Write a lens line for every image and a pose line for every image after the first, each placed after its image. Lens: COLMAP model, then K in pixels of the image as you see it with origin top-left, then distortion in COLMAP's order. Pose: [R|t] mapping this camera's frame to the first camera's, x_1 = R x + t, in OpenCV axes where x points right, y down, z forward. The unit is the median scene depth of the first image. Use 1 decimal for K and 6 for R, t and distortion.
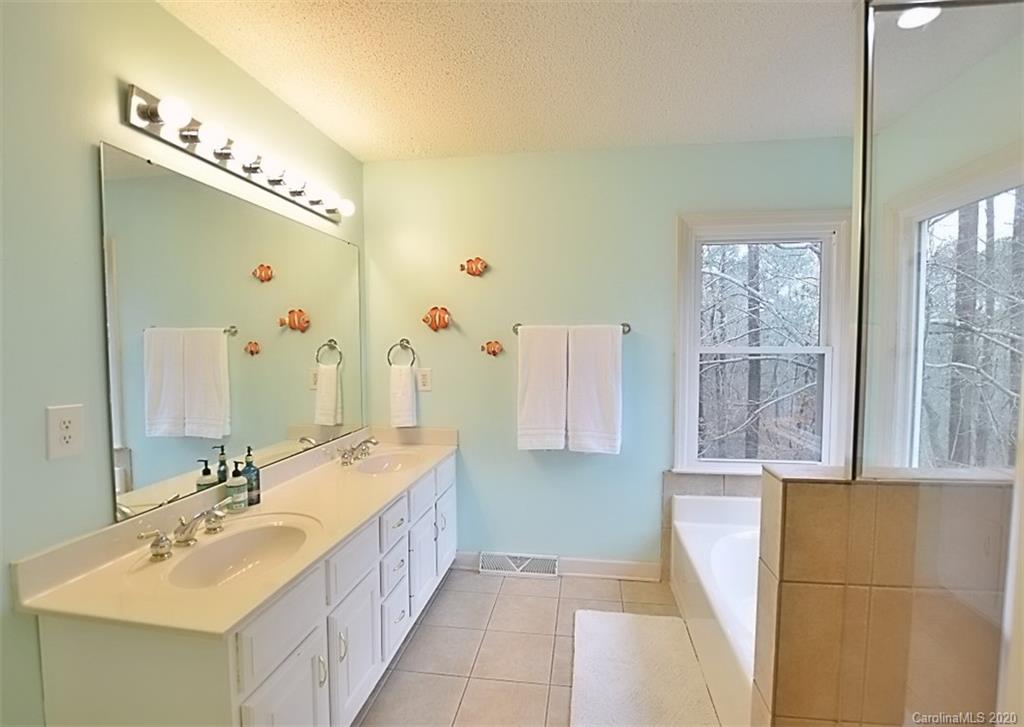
lens RADIAL K [[481.7, 0, 515.0], [0, 481.7, 366.0], [0, 0, 1]] dist [-0.031987, 0.004905]
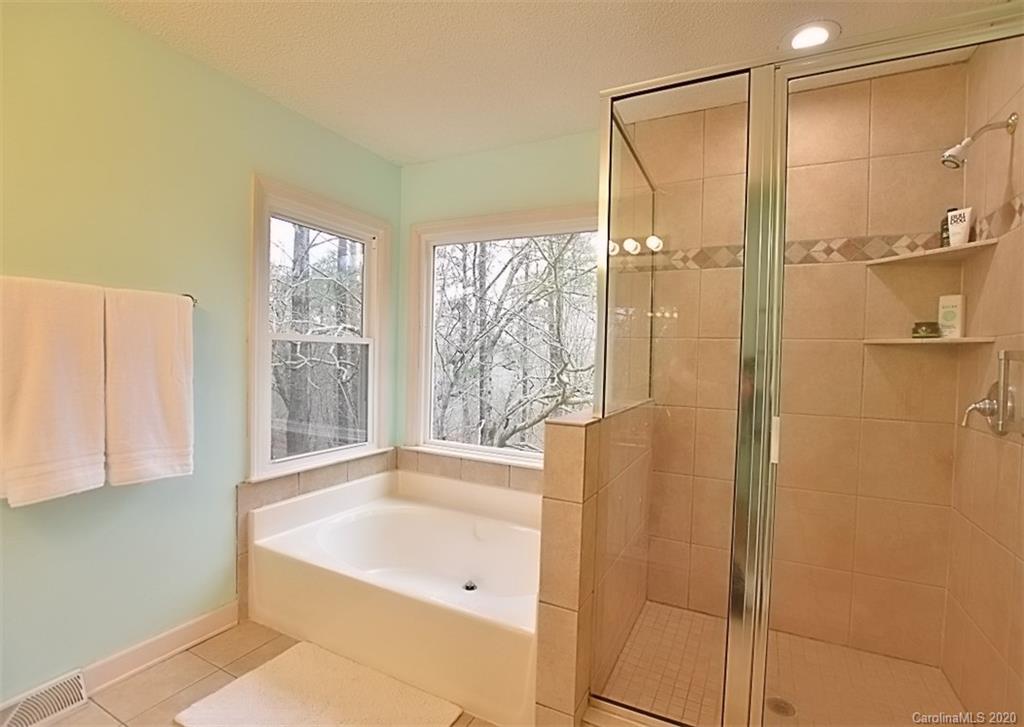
lens RADIAL K [[481.7, 0, 512.0], [0, 481.7, 364.8], [0, 0, 1]] dist [-0.031987, 0.004905]
pose [[0.325183, -0.007205, 0.945624, -0.299855], [0.021277, 0.999774, 0.000301, 0.028582], [-0.945412, 0.020022, 0.325262, 0.306069]]
